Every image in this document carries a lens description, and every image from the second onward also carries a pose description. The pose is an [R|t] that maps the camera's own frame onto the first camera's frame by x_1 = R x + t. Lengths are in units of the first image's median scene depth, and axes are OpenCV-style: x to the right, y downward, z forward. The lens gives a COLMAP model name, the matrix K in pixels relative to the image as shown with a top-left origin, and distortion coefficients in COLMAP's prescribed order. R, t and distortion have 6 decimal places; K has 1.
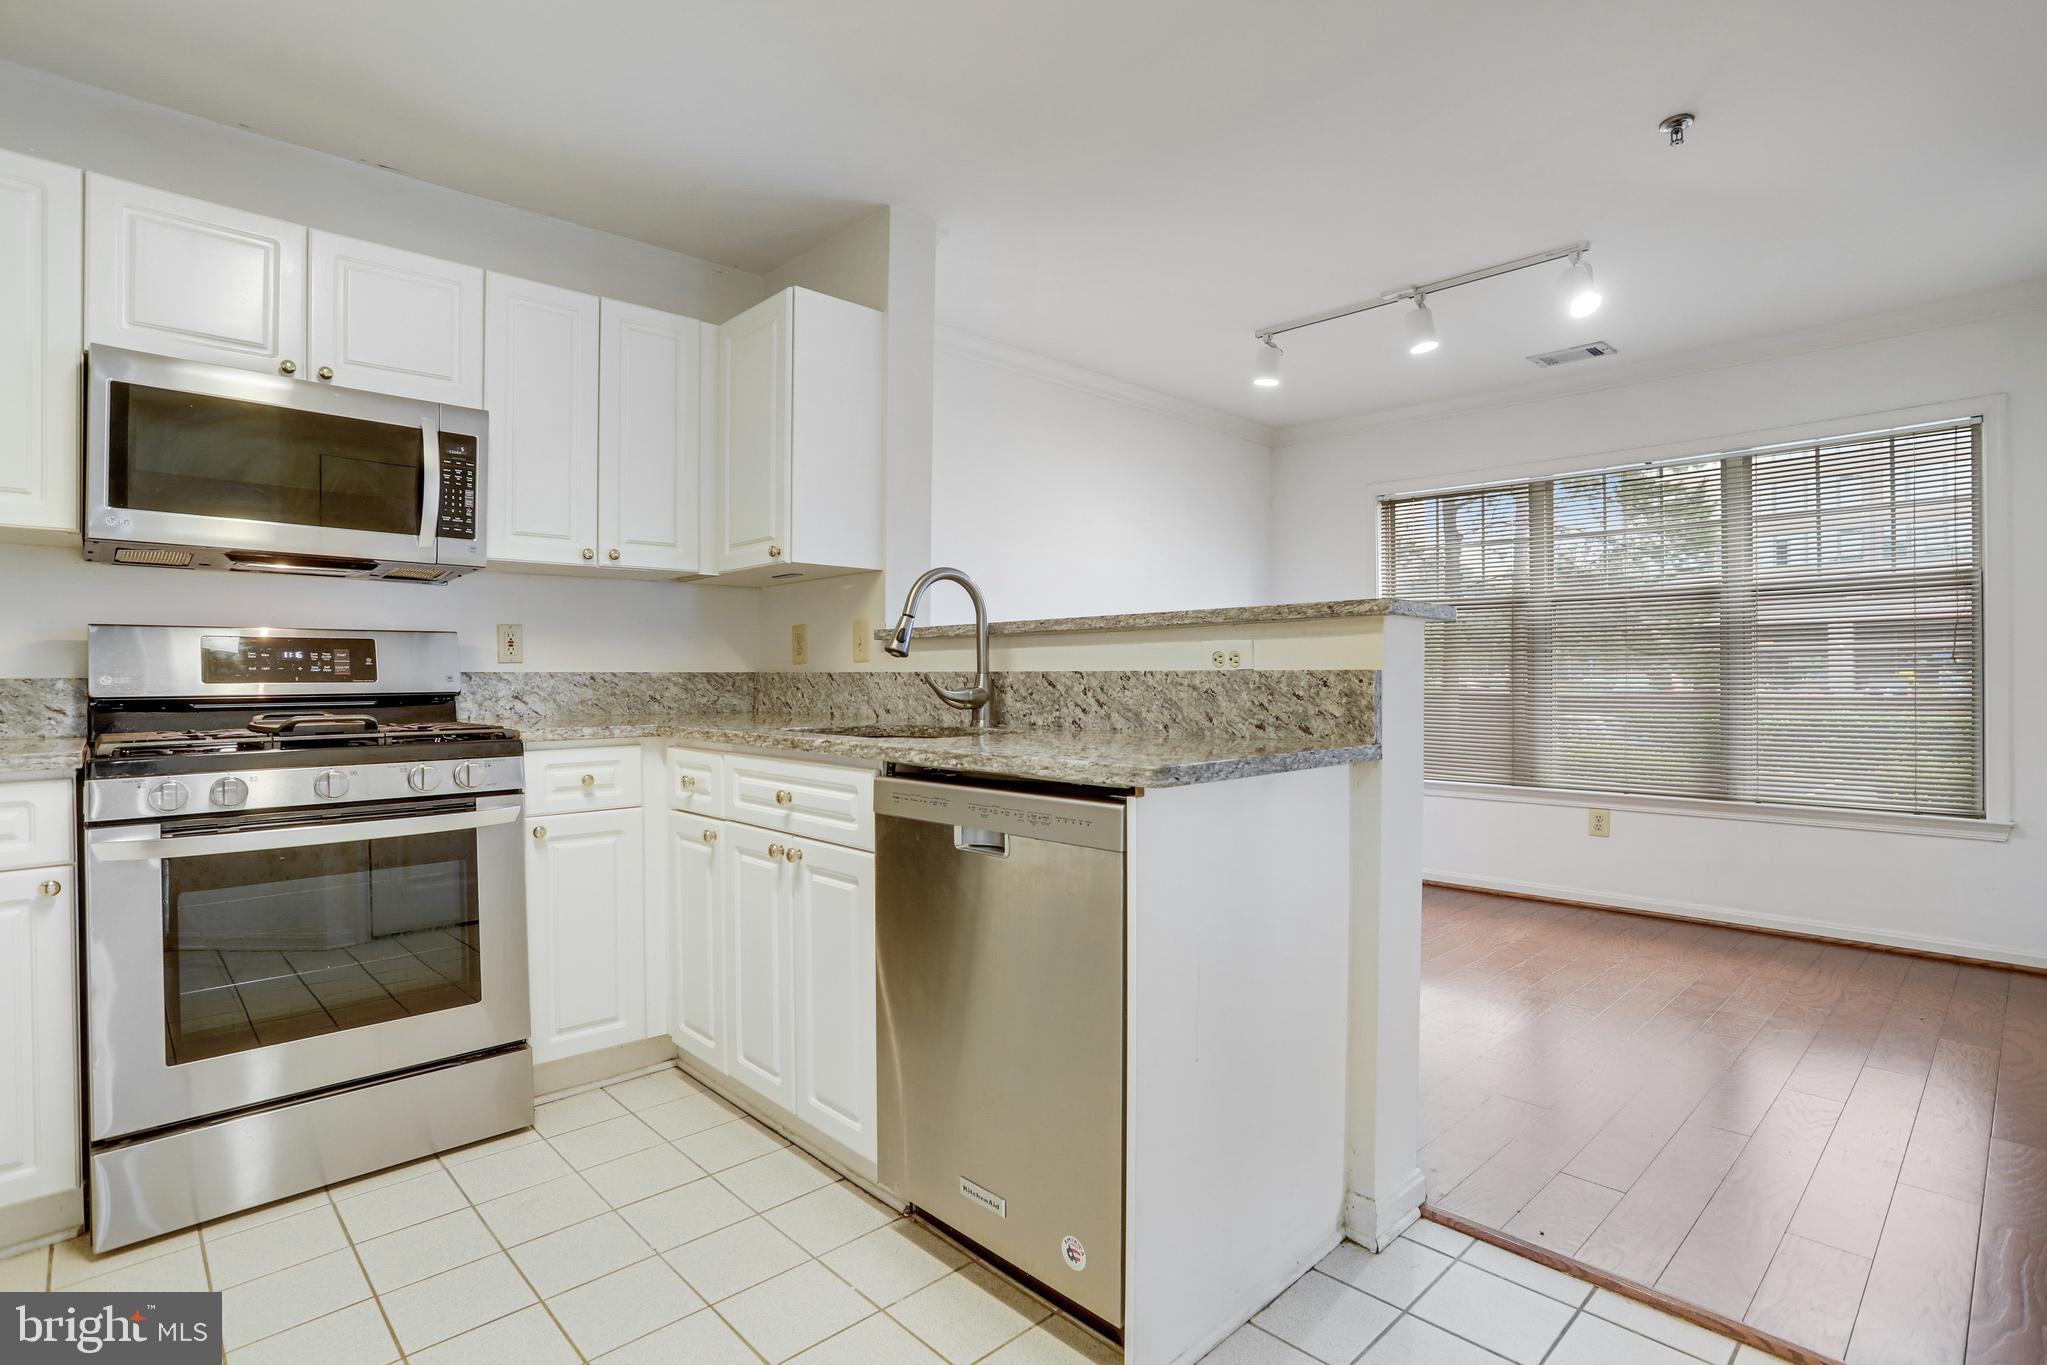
lens RADIAL K [[996.1, 0, 1008.4], [0, 996.1, 670.1], [0, 0, 1]] dist [-0.039322, 0.007506]
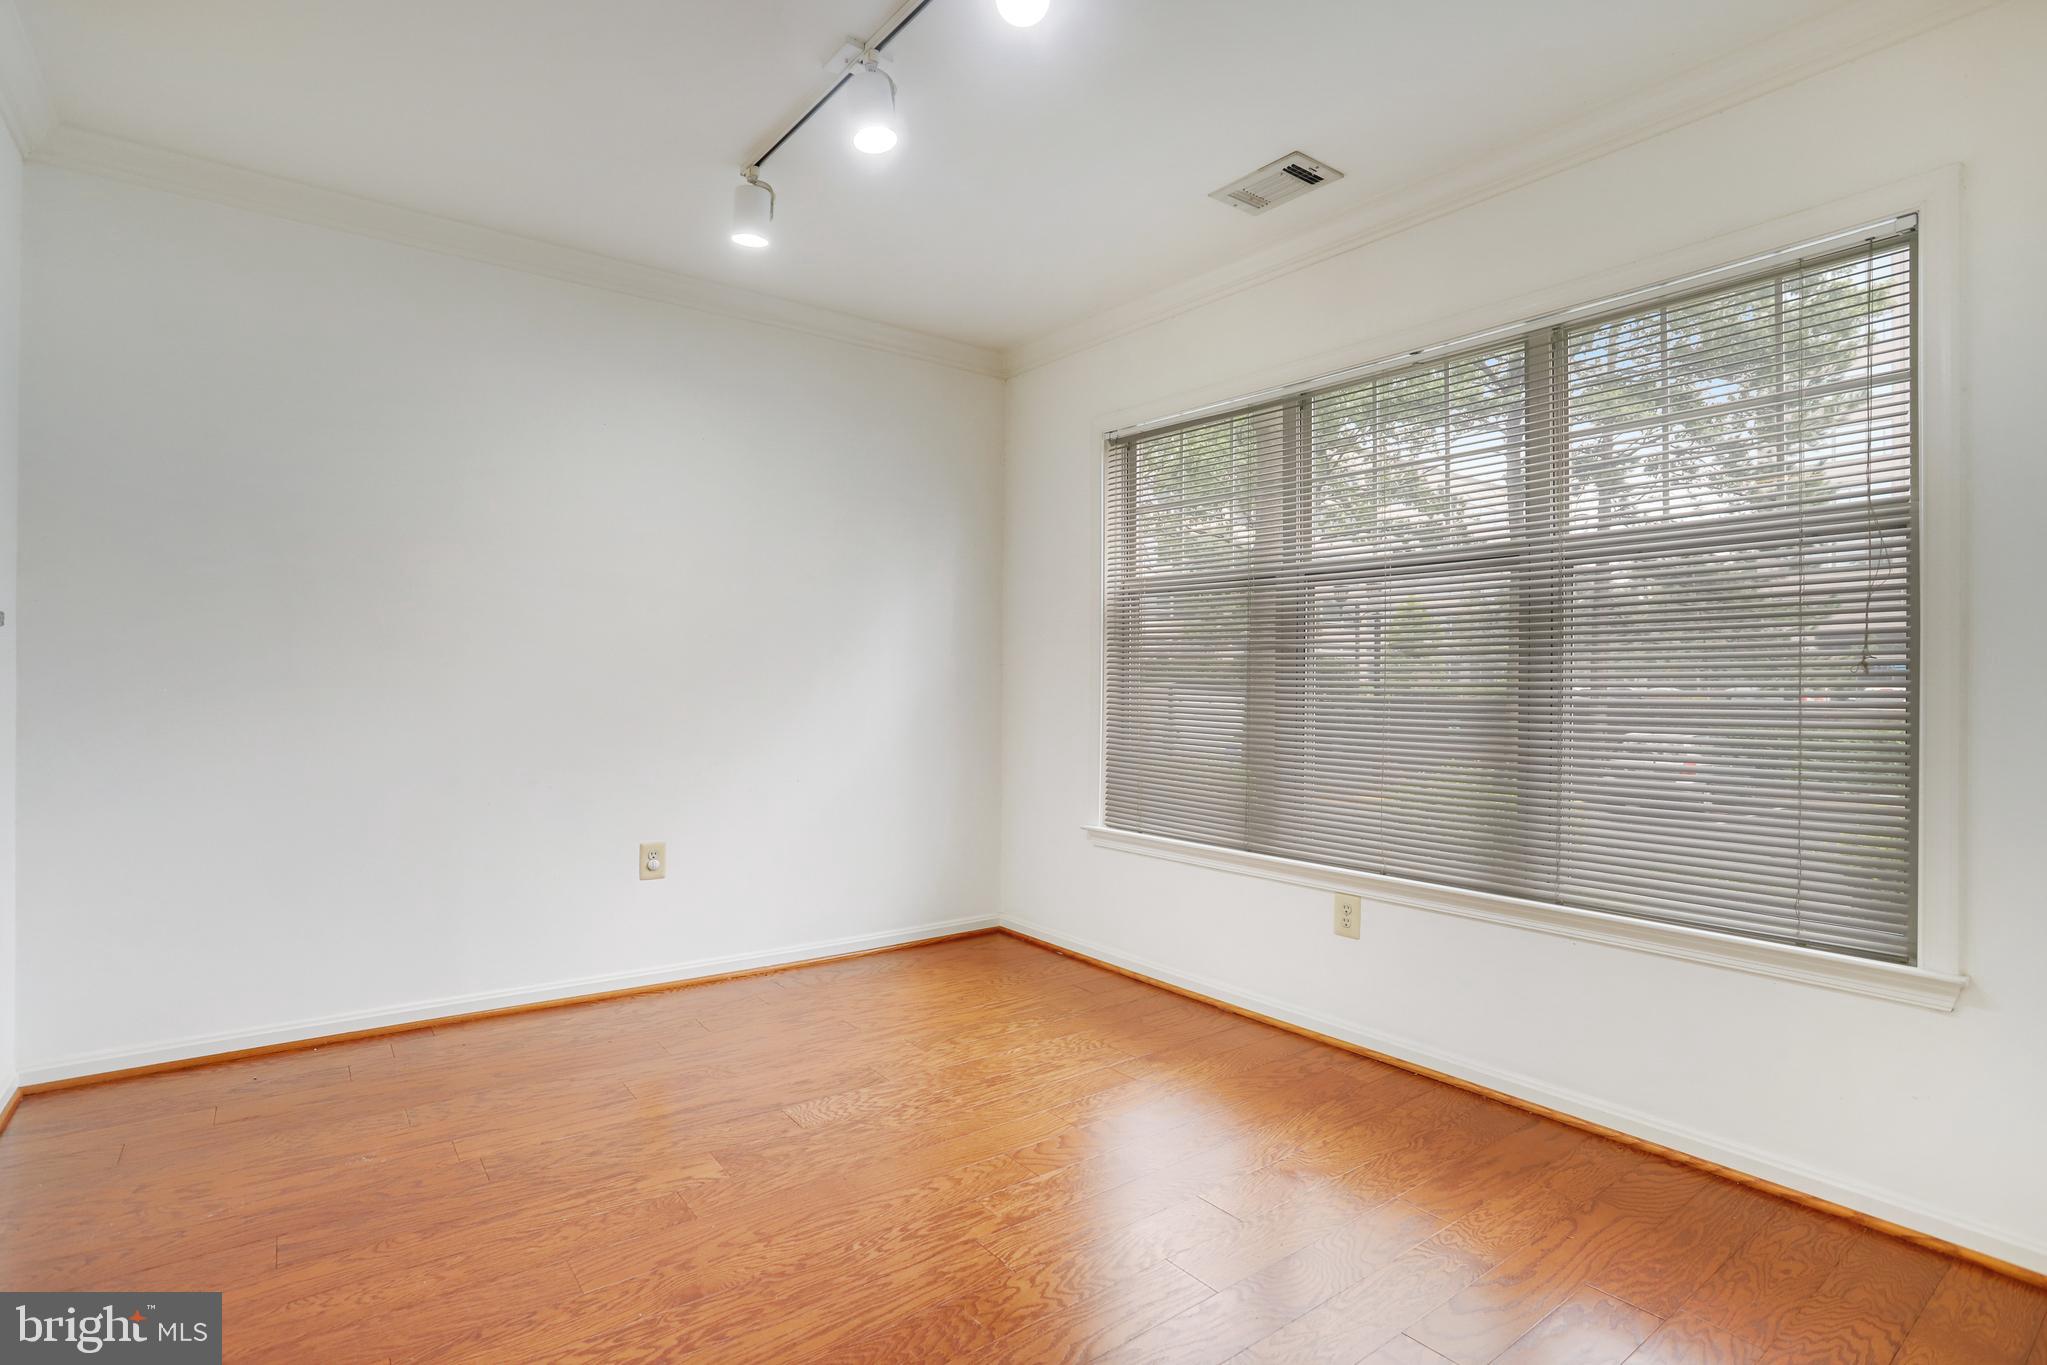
lens RADIAL K [[996.1, 0, 1011.7], [0, 996.1, 673.9], [0, 0, 1]] dist [-0.039322, 0.007506]
pose [[0.995402, 0.007697, -0.095474, 0.784495], [-0.007553, 0.999970, 0.001867, -0.006058], [0.095485, -0.001138, 0.995430, 0.582626]]
